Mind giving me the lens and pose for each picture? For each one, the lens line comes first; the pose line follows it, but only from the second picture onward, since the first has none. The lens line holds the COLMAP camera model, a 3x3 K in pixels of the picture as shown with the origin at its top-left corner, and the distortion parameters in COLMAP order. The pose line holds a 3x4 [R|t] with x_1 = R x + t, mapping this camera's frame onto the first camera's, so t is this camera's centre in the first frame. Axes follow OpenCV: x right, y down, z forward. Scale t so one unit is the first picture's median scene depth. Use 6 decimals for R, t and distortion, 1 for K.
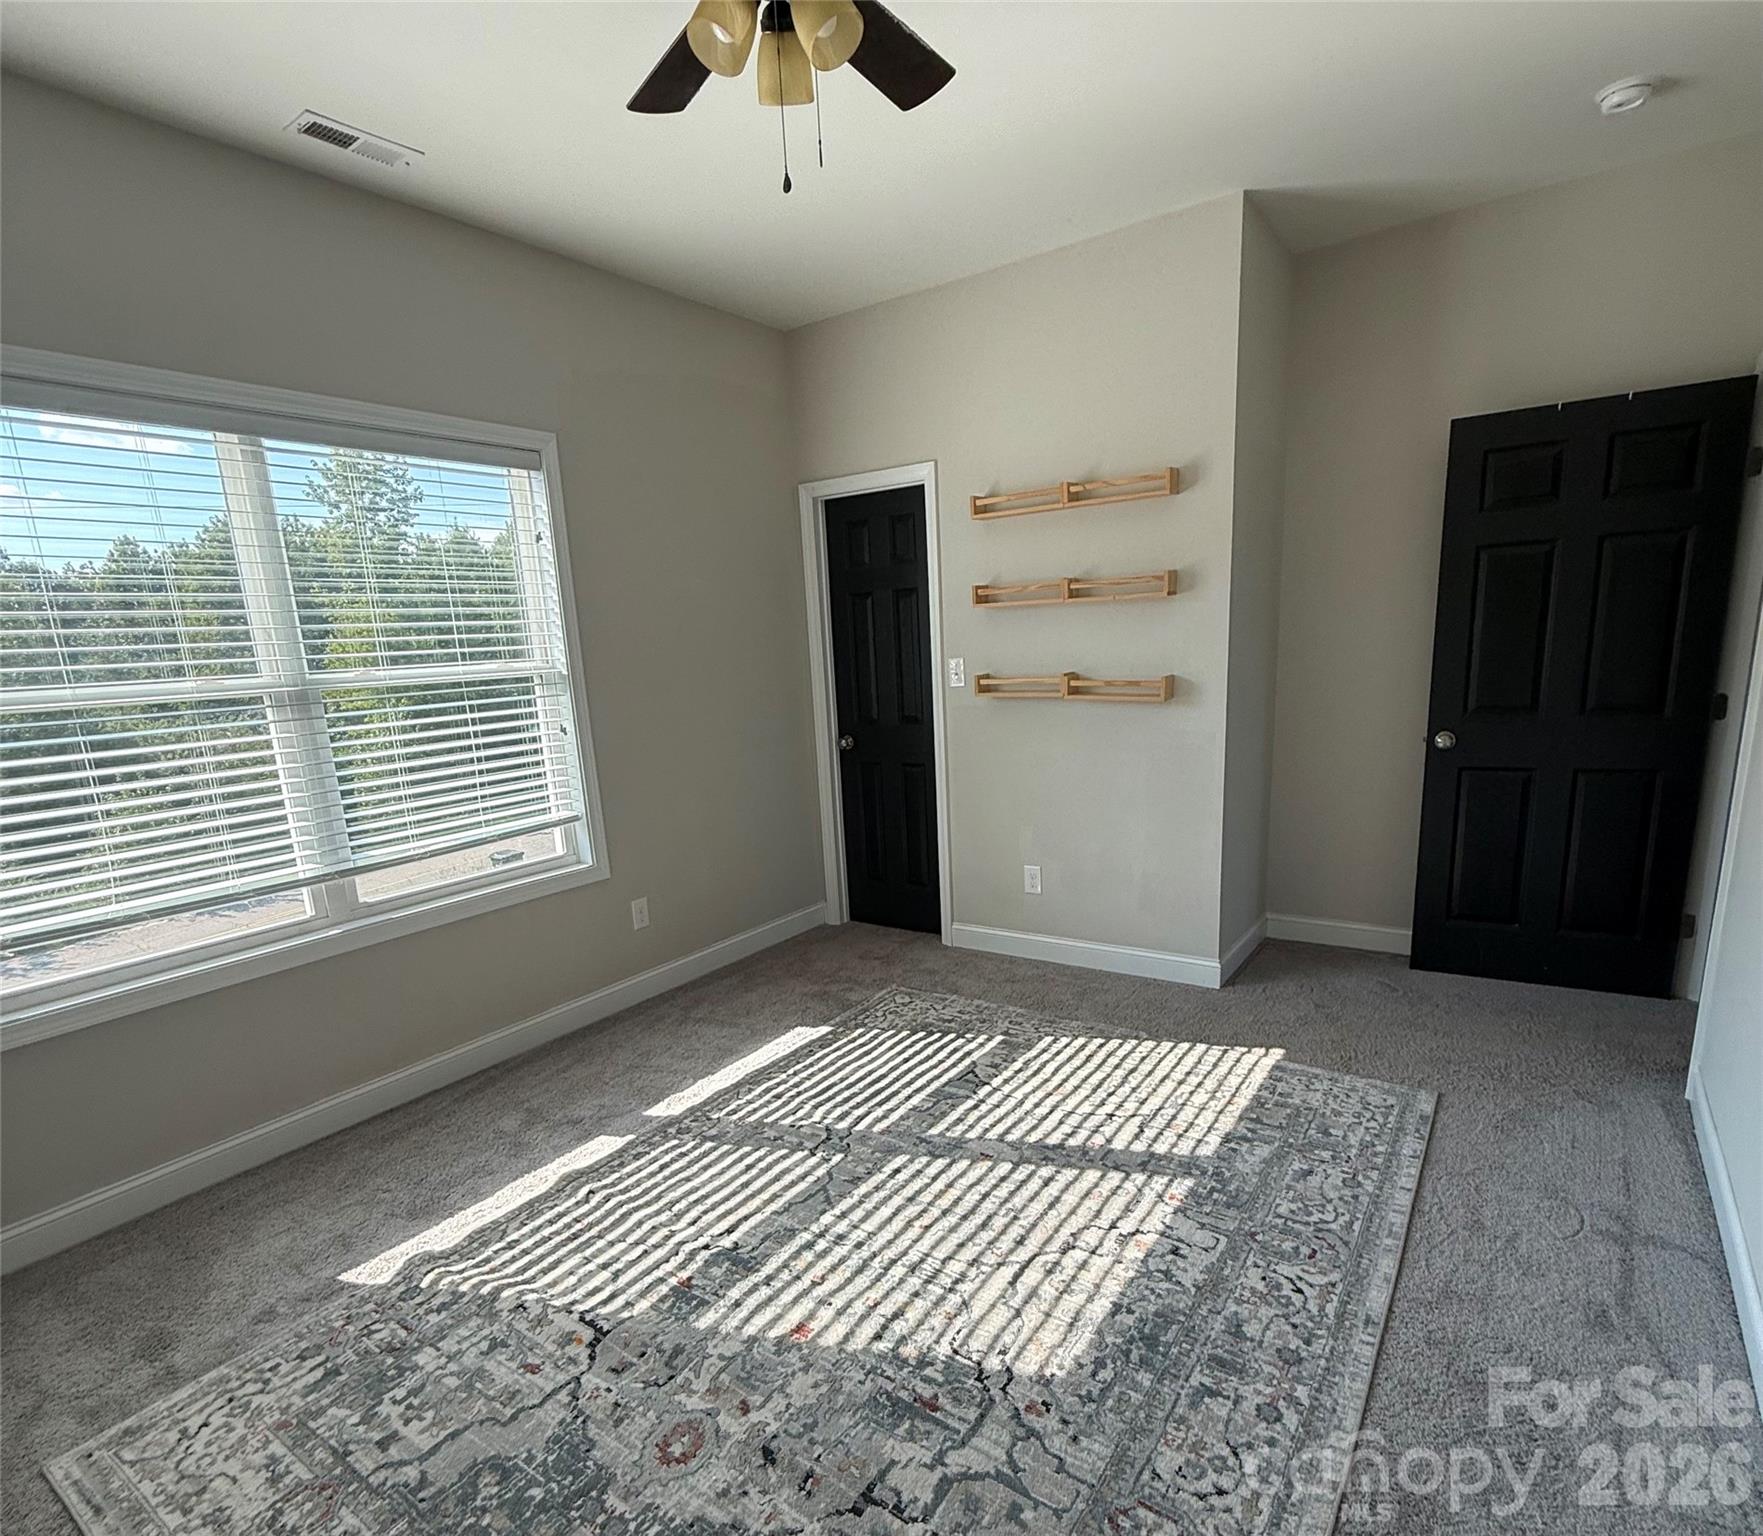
lens RADIAL K [[939.6, 0, 882.1], [0, 939.6, 859.7], [0, 0, 1]] dist [-0.000027, 0.000069]
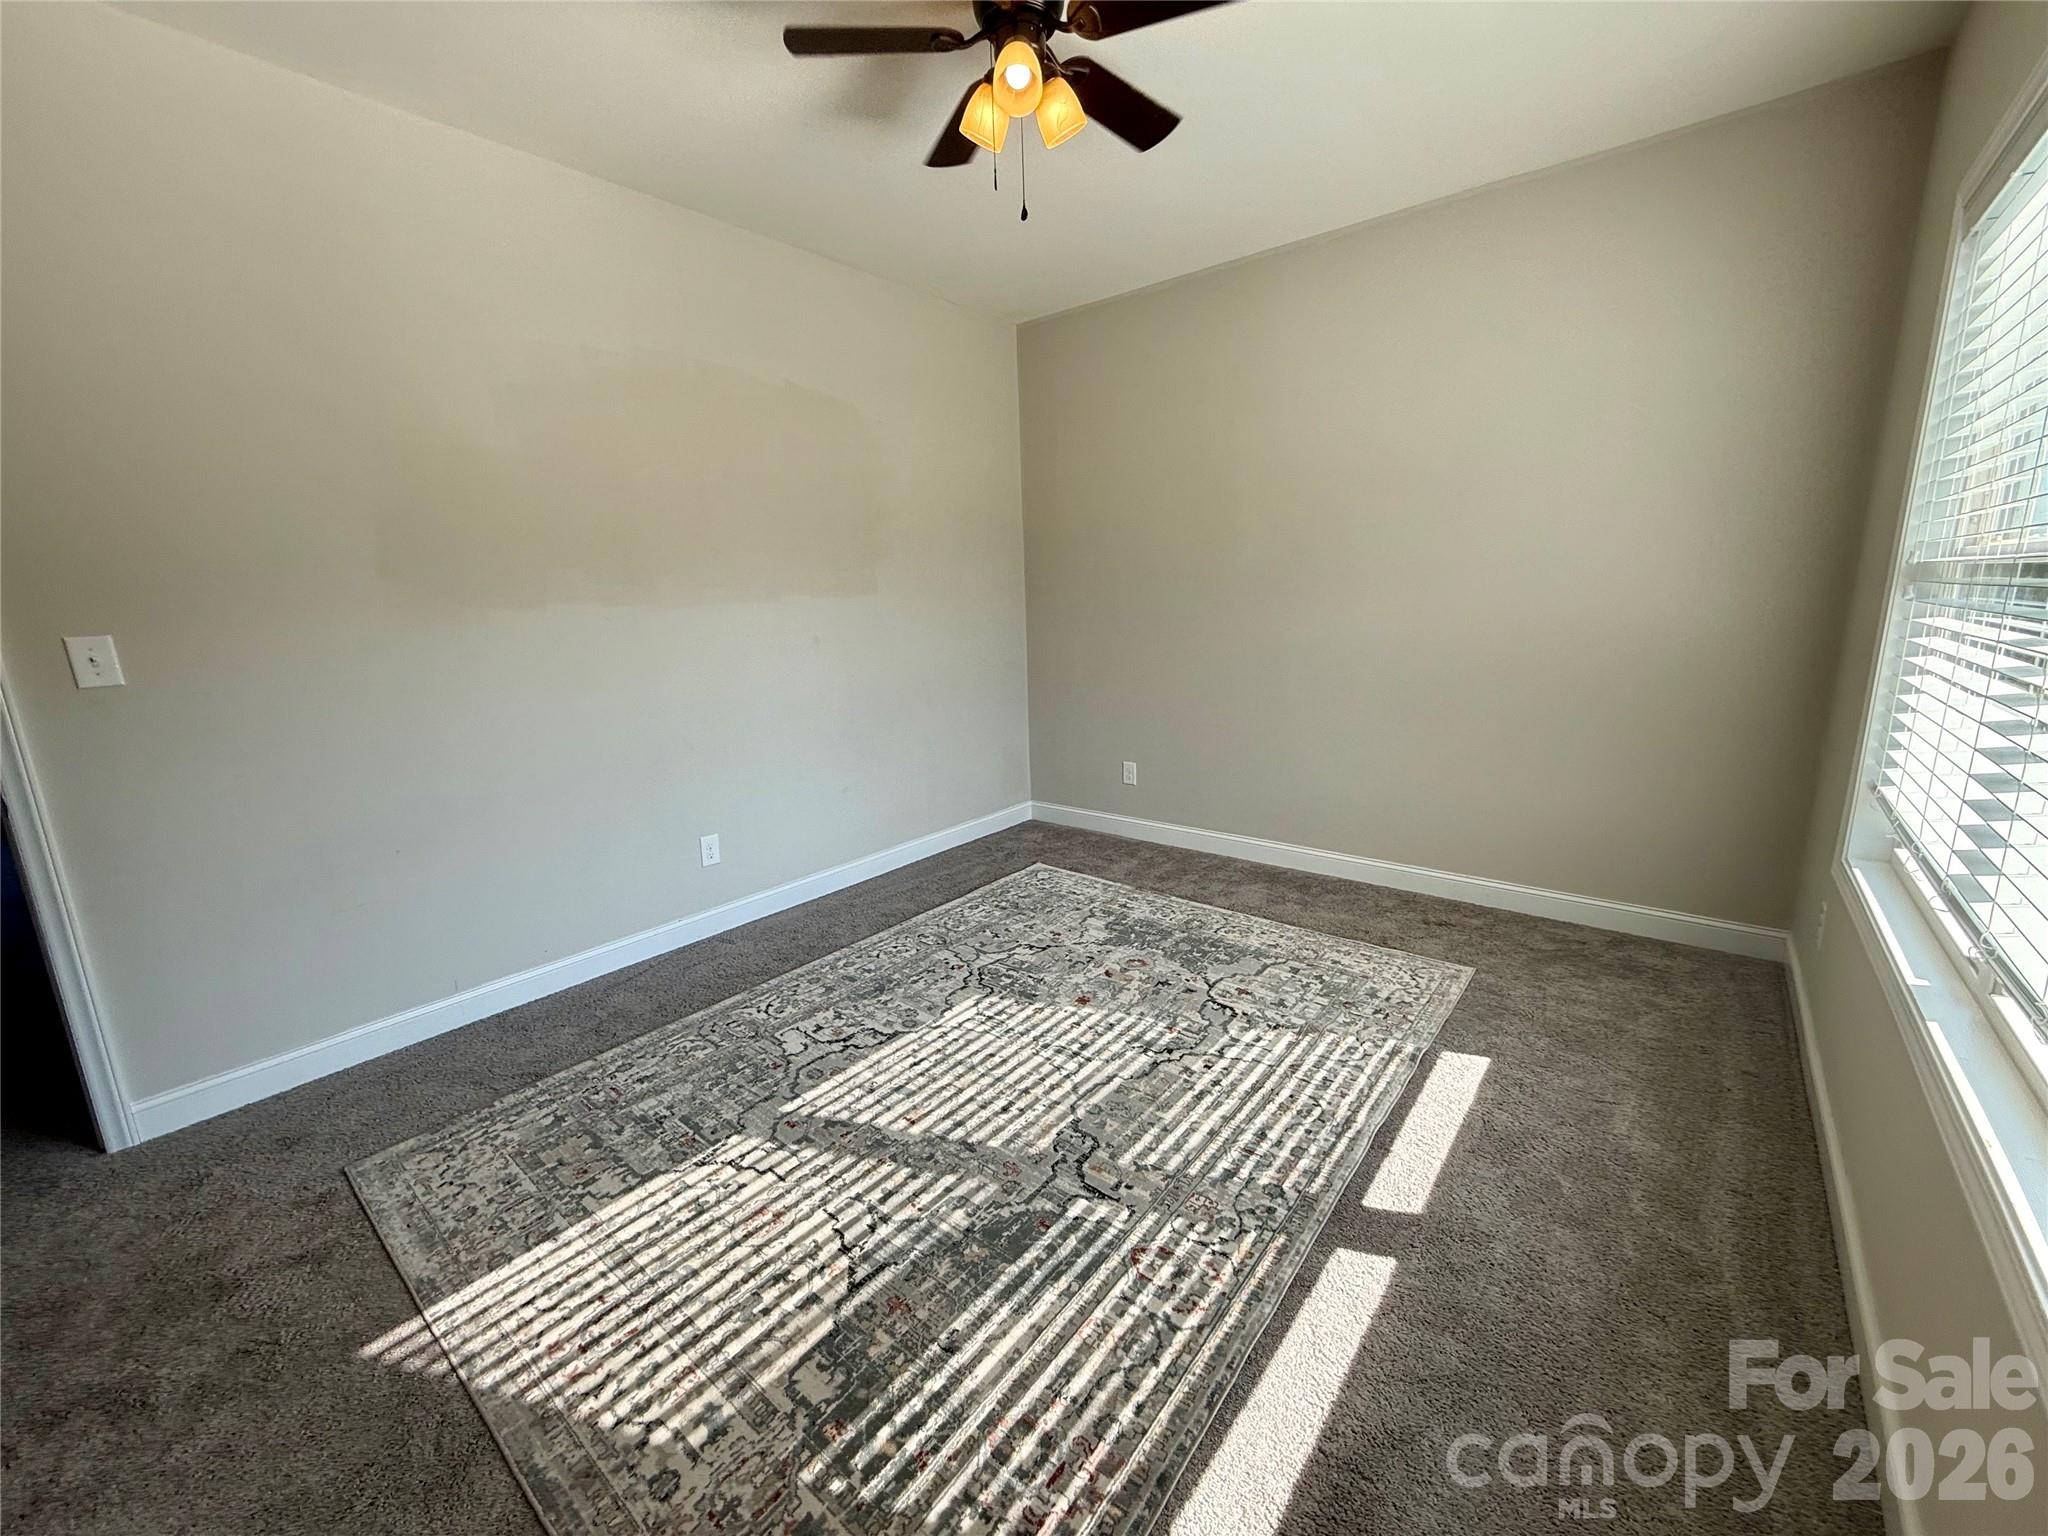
lens RADIAL K [[819.7, 0, 1021.4], [0, 819.7, 768.5], [0, 0, 1]] dist [0.000233, 0.000147]
pose [[-0.994329, 0.067505, 0.082182, -0.100700], [0.096118, 0.901141, 0.422736, -0.371374], [-0.045521, 0.428237, -0.902519, 1.711604]]
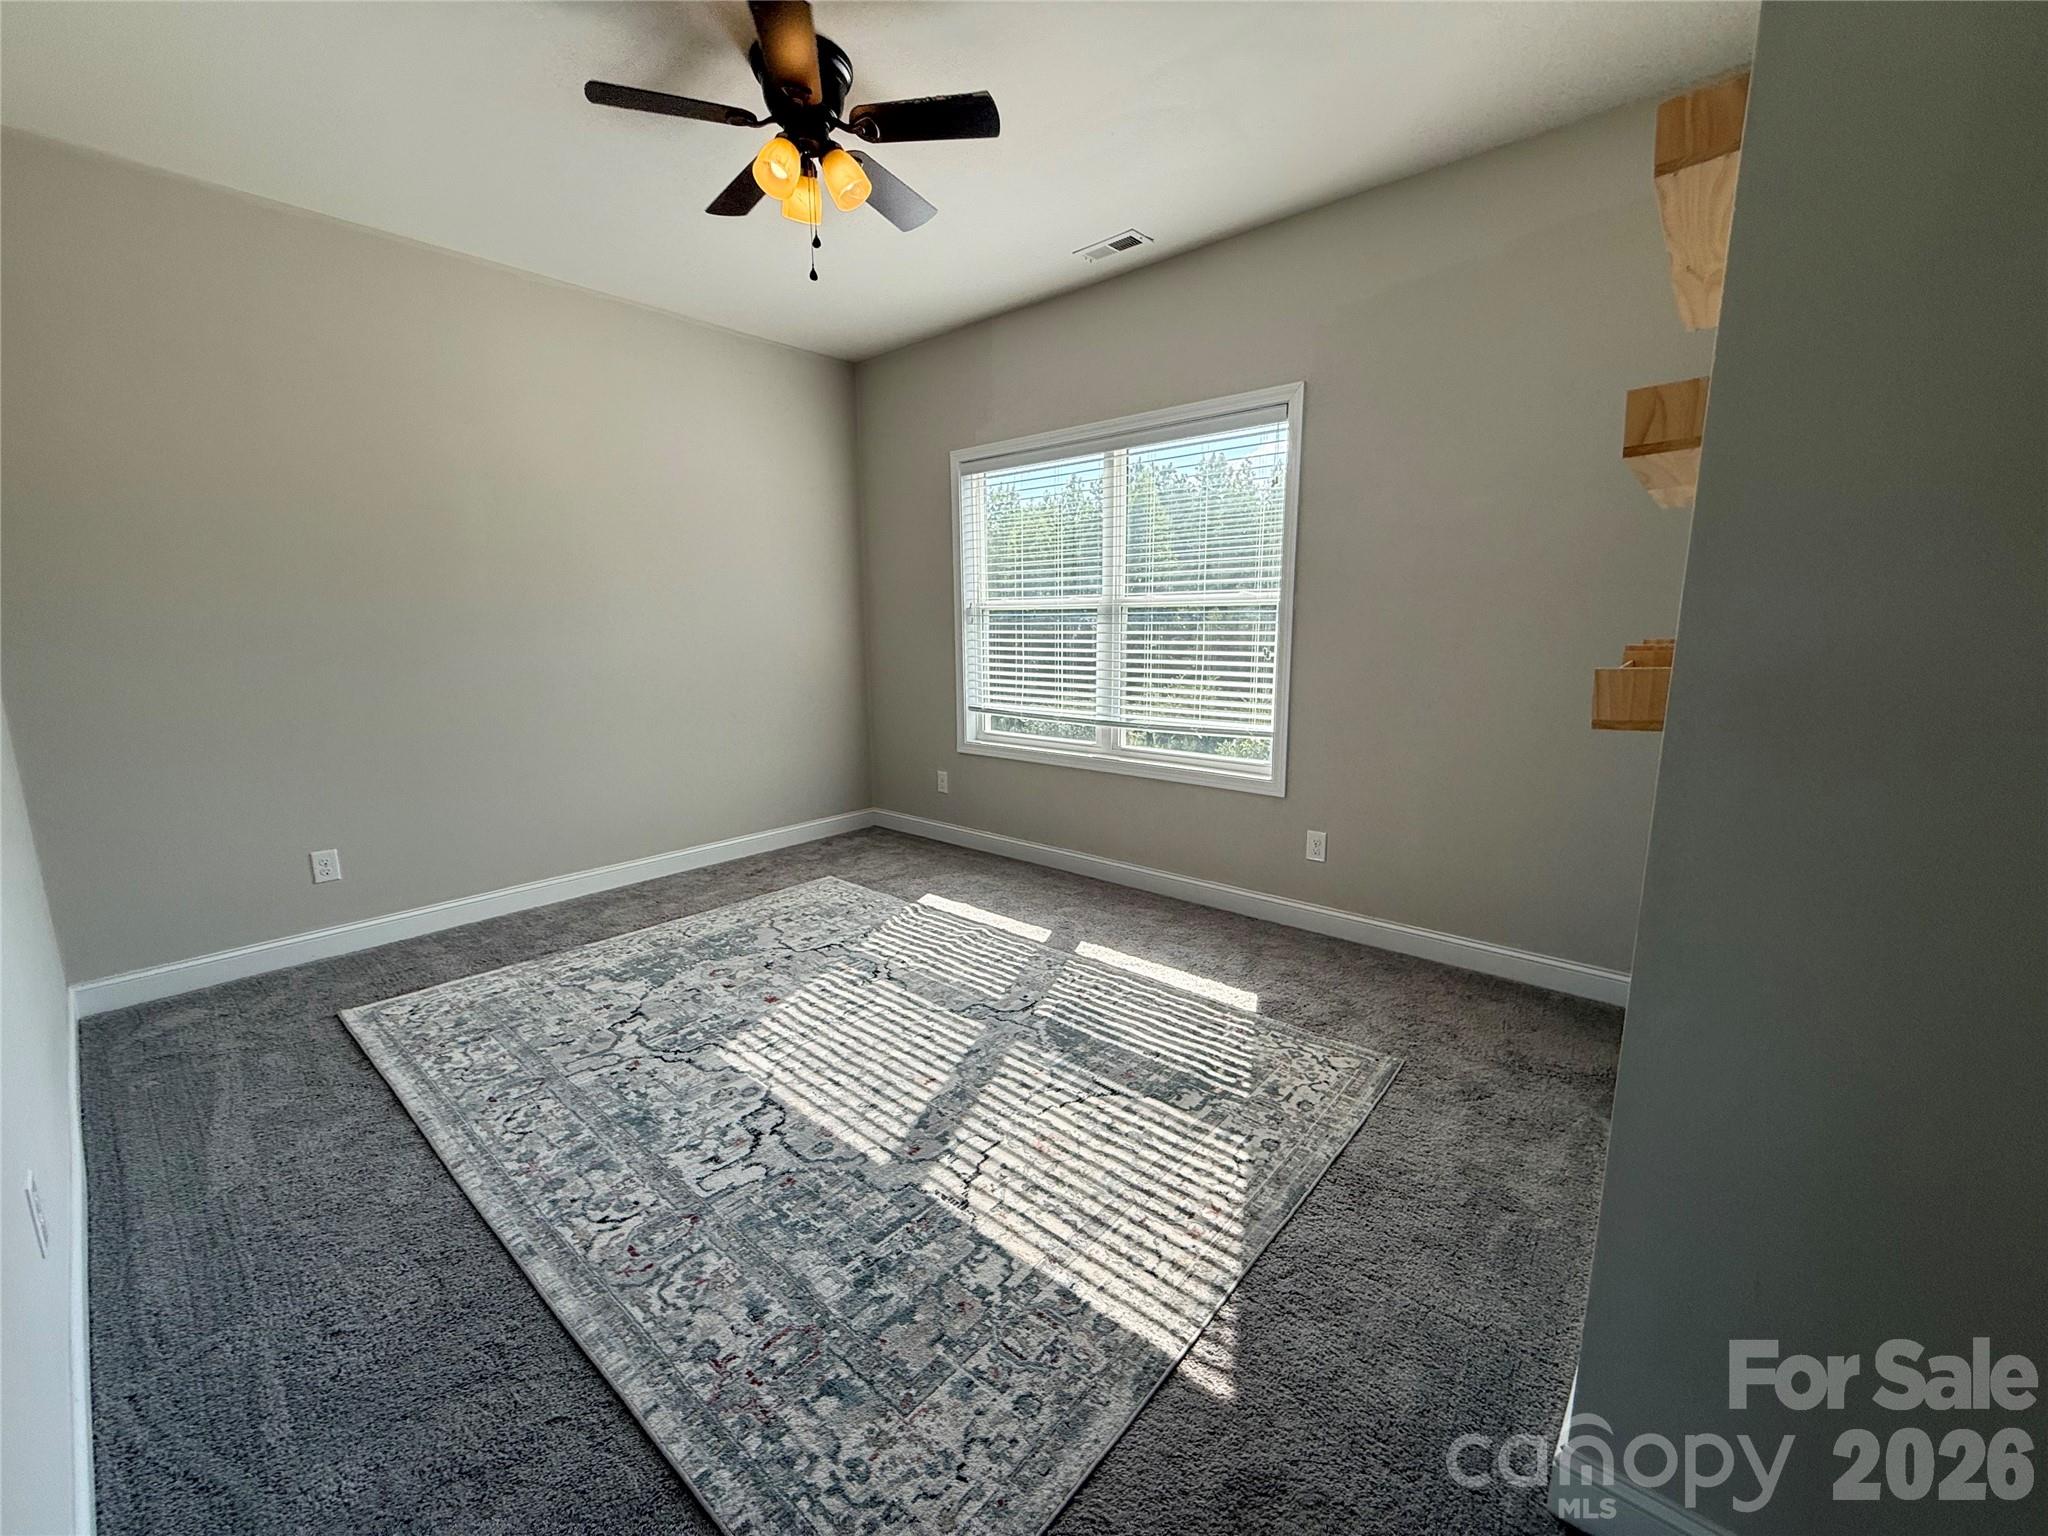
lens RADIAL K [[819.7, 0, 1021.4], [0, 819.7, 768.5], [0, 0, 1]] dist [0.000233, 0.000147]
pose [[-0.094102, 0.232400, -0.968057, 0.957637], [-0.213794, 0.944969, 0.247639, -0.271403], [0.972336, 0.230268, -0.039238, 1.134831]]
